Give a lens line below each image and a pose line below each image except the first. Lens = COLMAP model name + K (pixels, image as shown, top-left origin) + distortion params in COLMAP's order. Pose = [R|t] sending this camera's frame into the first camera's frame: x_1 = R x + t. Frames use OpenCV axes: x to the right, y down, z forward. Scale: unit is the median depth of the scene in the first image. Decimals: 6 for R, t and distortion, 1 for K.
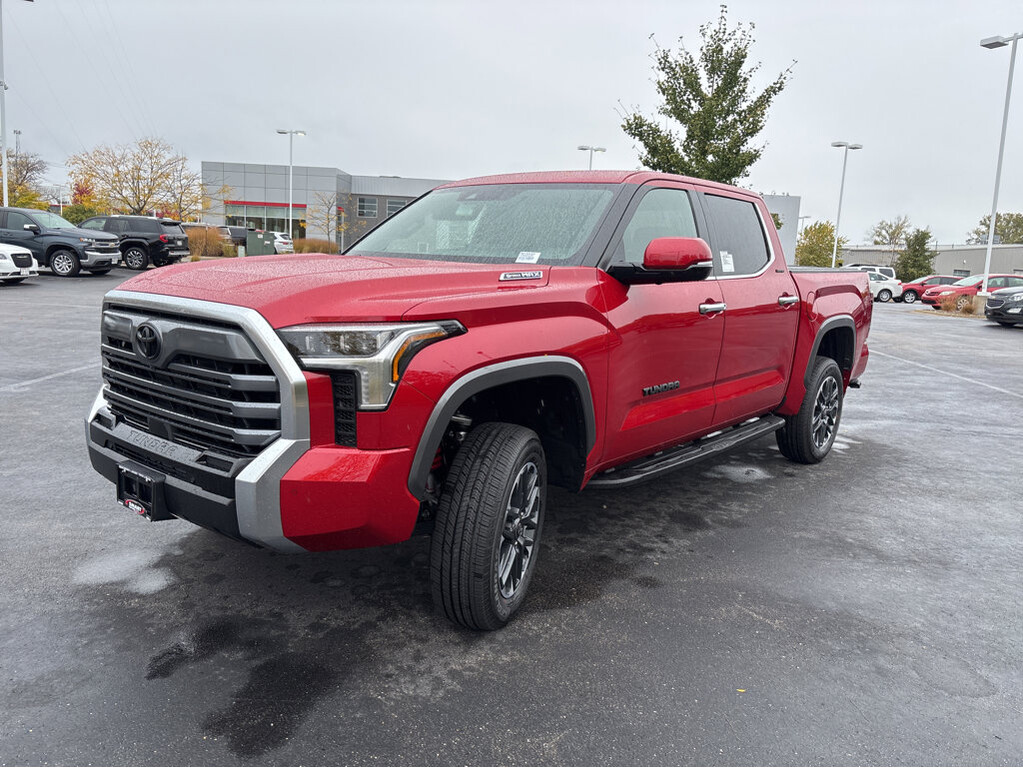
lens RADIAL K [[769.6, 0, 511.3], [0, 769.6, 387.2], [0, 0, 1]] dist [0.070253, -0.117834]
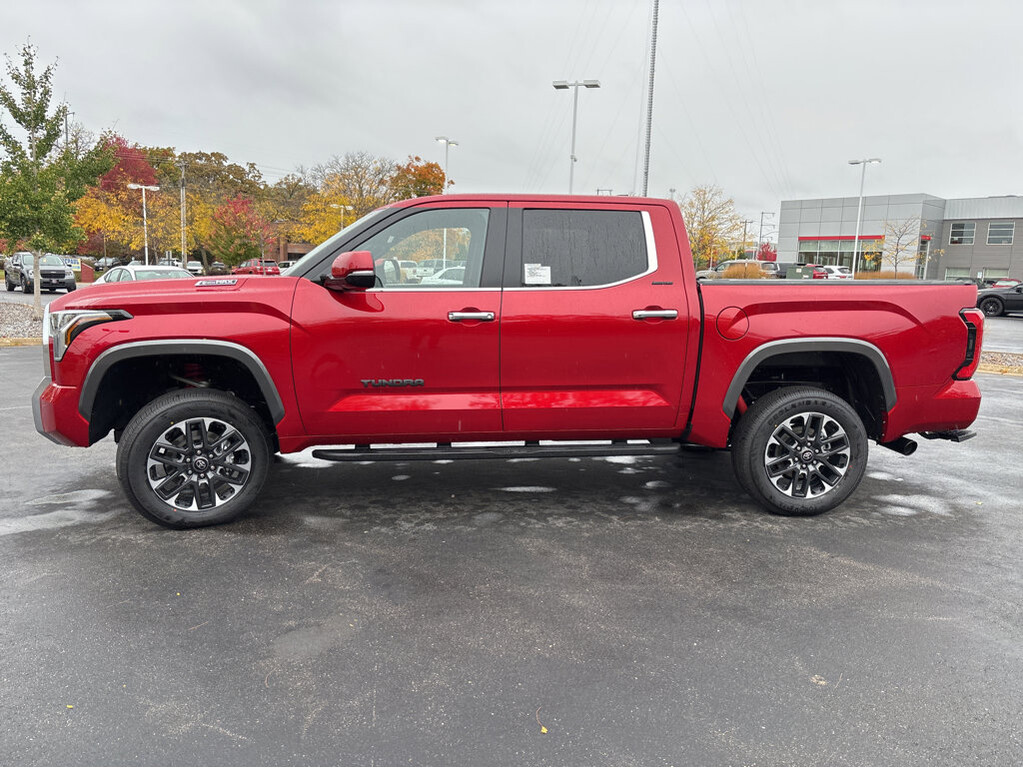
lens RADIAL K [[769.4, 0, 508.6], [0, 769.4, 392.4], [0, 0, 1]] dist [0.083929, -0.117931]
pose [[0.726770, 0.076760, -0.682578, 0.108409], [-0.104402, 0.994535, 0.000681, -0.000322], [0.678900, 0.070767, 0.730813, 0.027329]]
